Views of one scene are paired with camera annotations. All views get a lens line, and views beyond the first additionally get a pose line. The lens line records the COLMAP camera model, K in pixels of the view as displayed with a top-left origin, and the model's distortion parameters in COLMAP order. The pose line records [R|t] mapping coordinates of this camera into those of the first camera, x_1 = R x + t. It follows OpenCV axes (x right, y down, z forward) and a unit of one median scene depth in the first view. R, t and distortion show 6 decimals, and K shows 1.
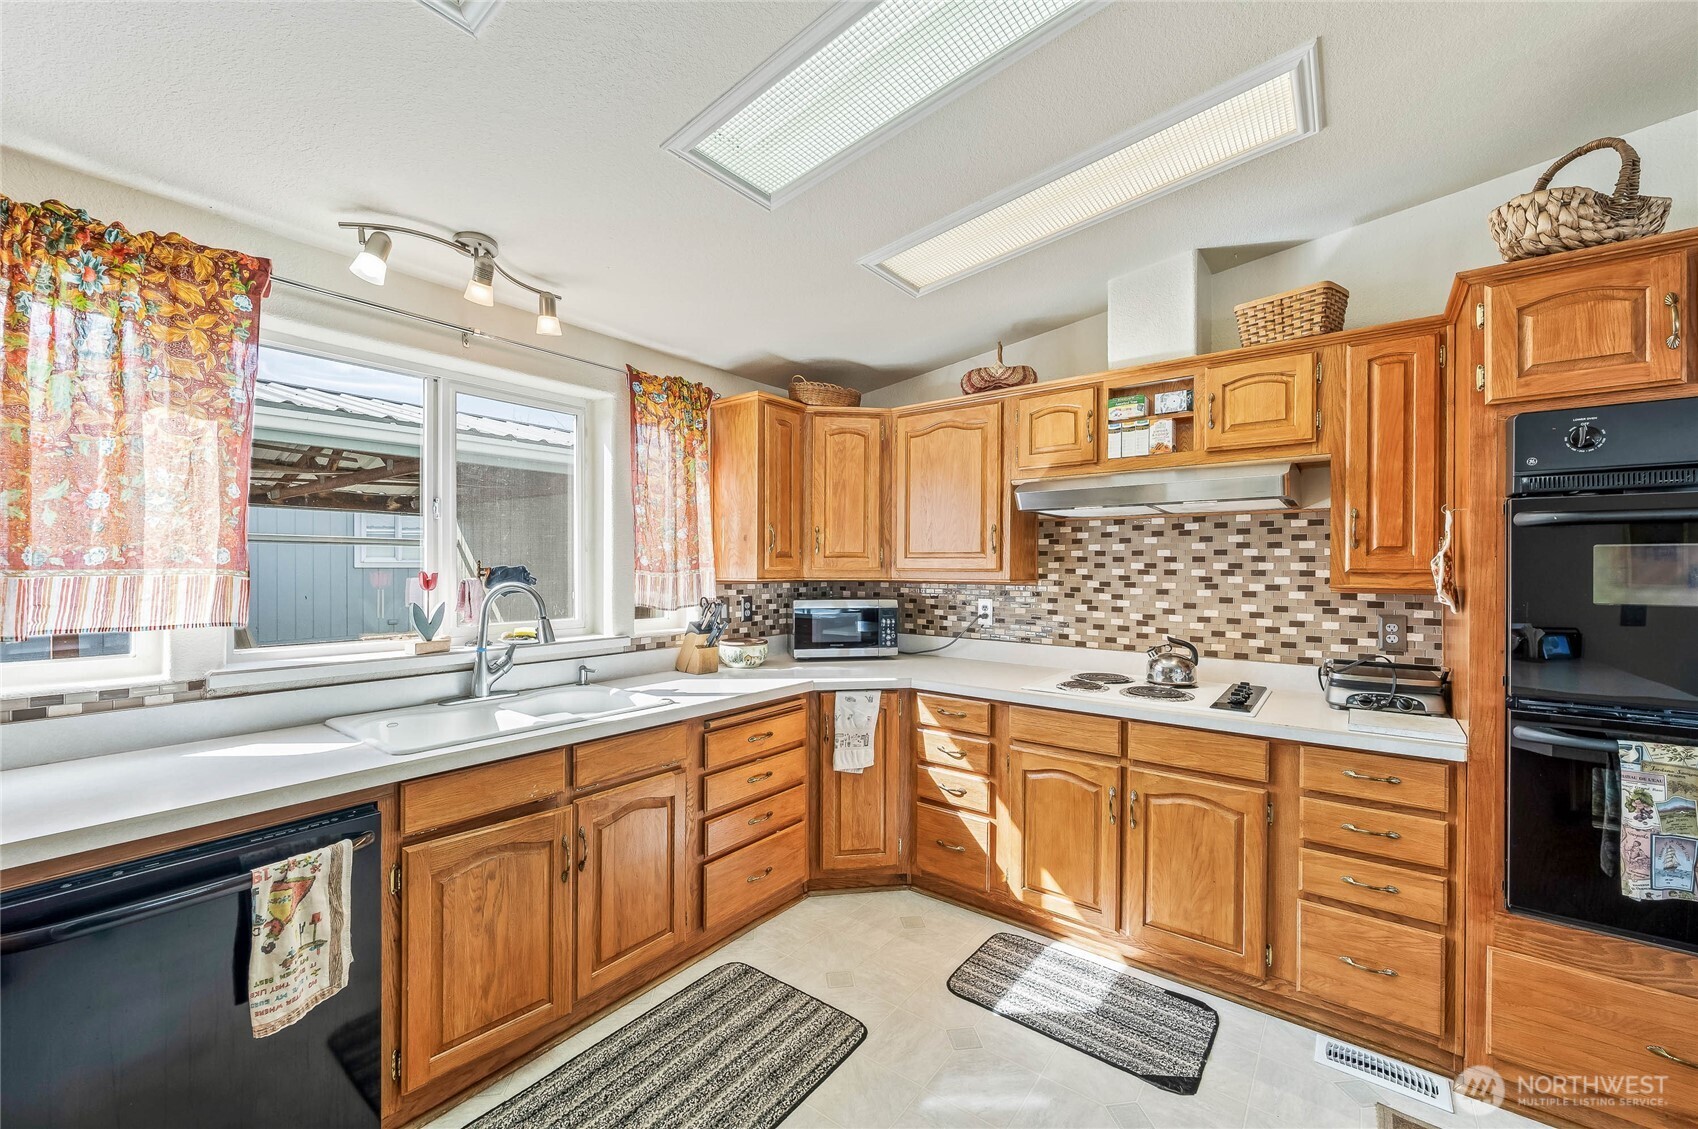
lens RADIAL K [[671.5, 0, 851.6], [0, 671.5, 566.7], [0, 0, 1]] dist [-0.000767, 0.000679]
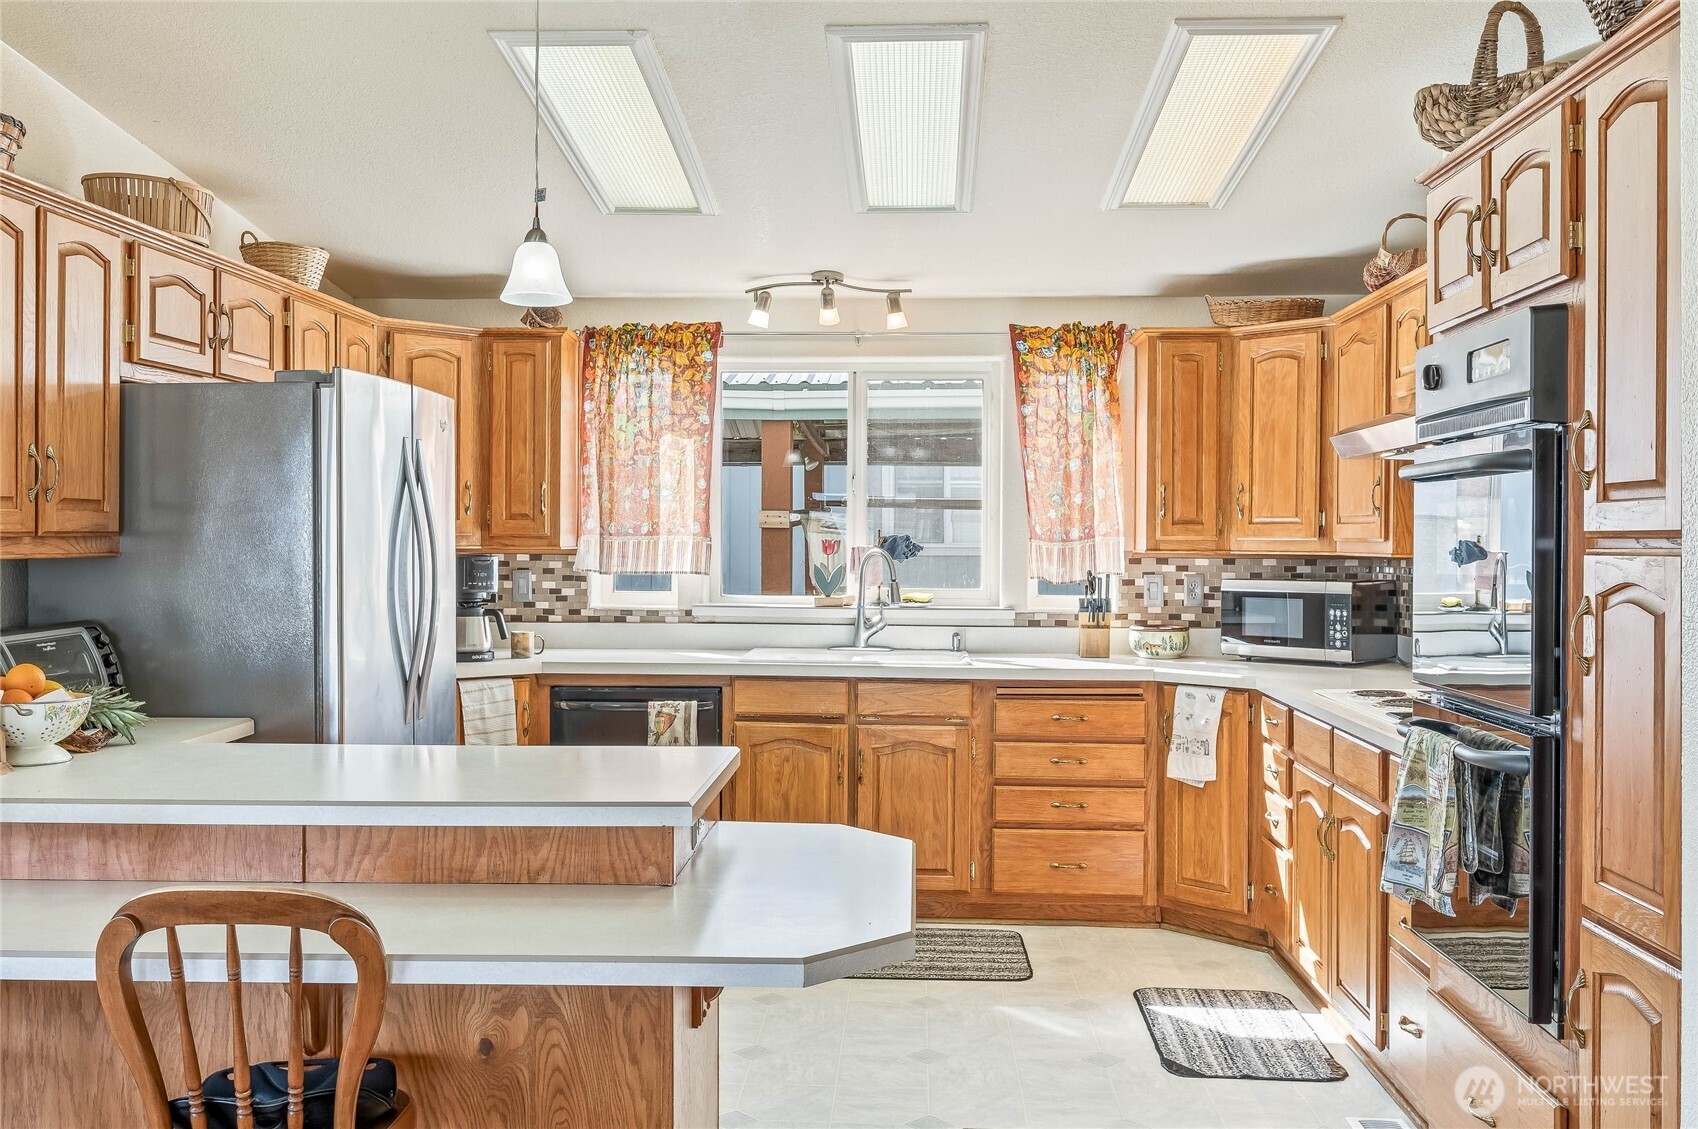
lens RADIAL K [[1508.5, 0, 841.3], [0, 1508.5, 540.0], [0, 0, 1]] dist [-0.004751, -0.011553]
pose [[0.562447, -0.000056, -0.826834, 1.614891], [-0.004542, 0.999985, -0.003158, 0.016970], [0.826821, 0.005532, 0.562438, -0.501136]]
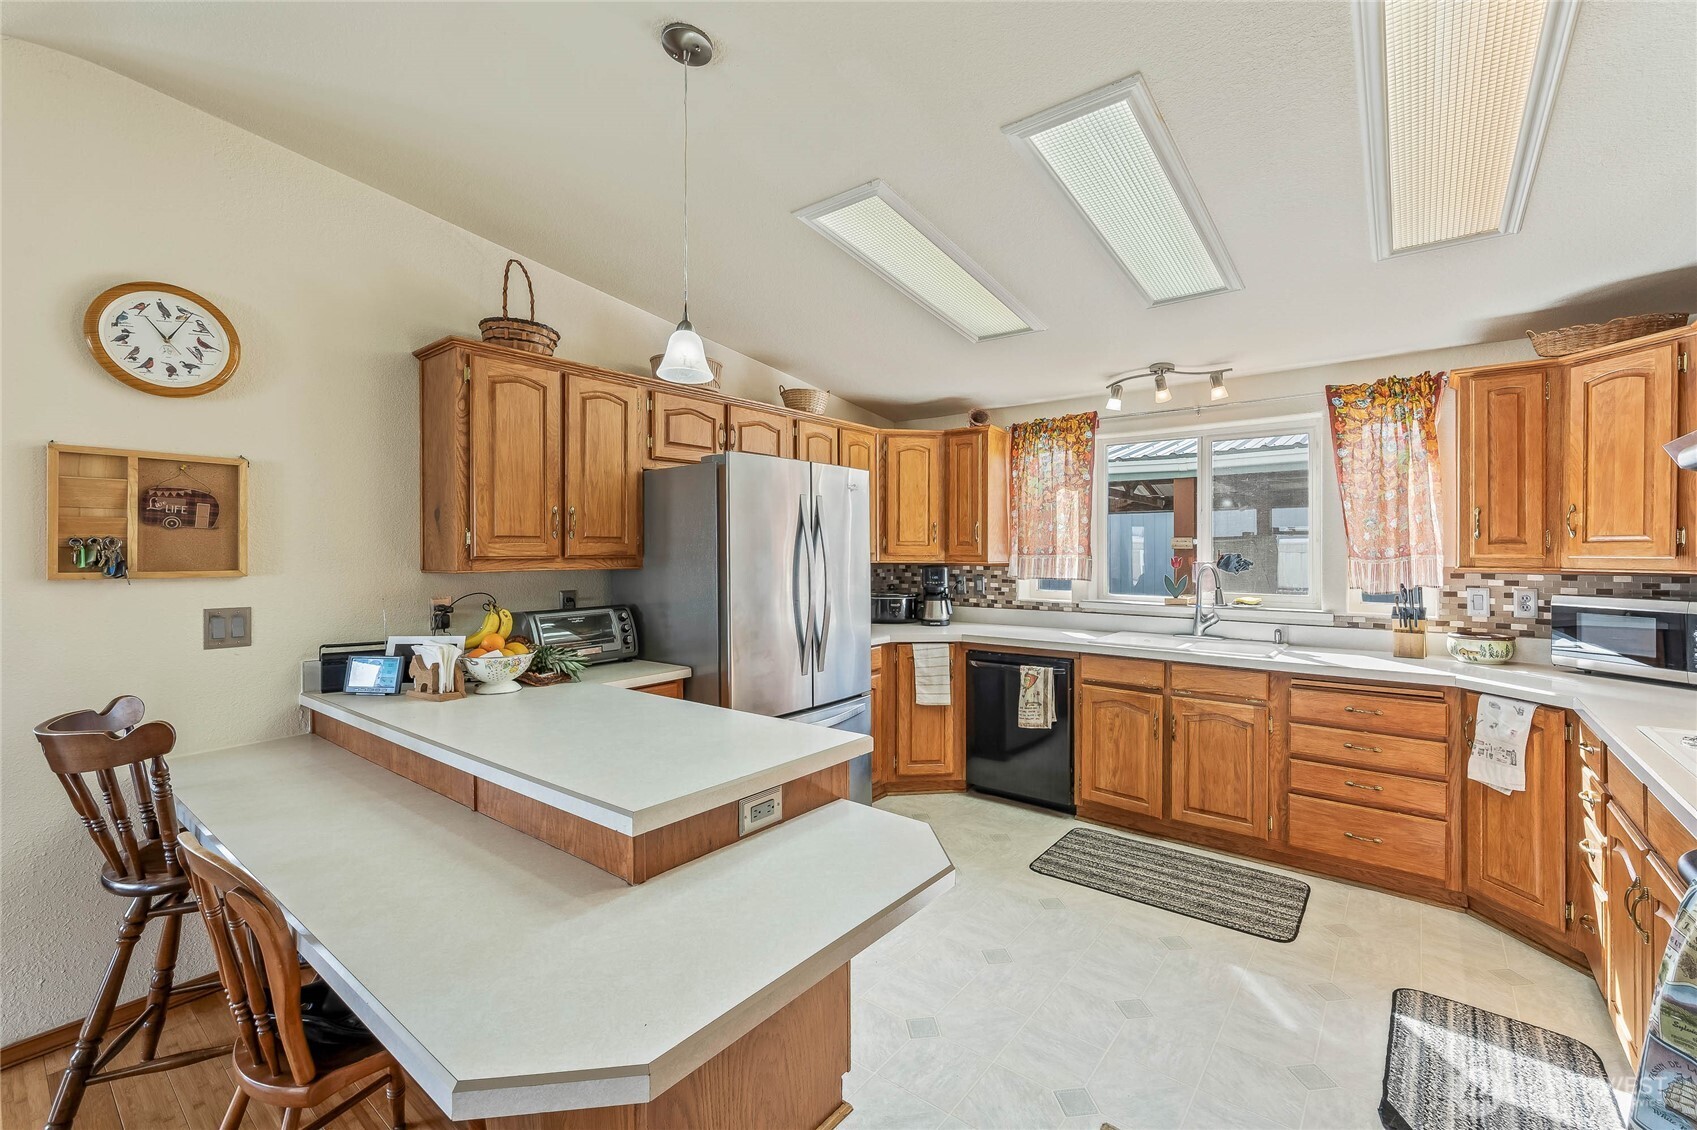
lens RADIAL K [[715.3, 0, 865.7], [0, 715.3, 551.3], [0, 0, 1]] dist [-0.000118, -0.000331]
pose [[-0.011514, -0.005563, -0.999918, 1.175659], [-0.003464, 0.999979, -0.005524, 0.005725], [0.999928, 0.003400, -0.011533, 0.238216]]
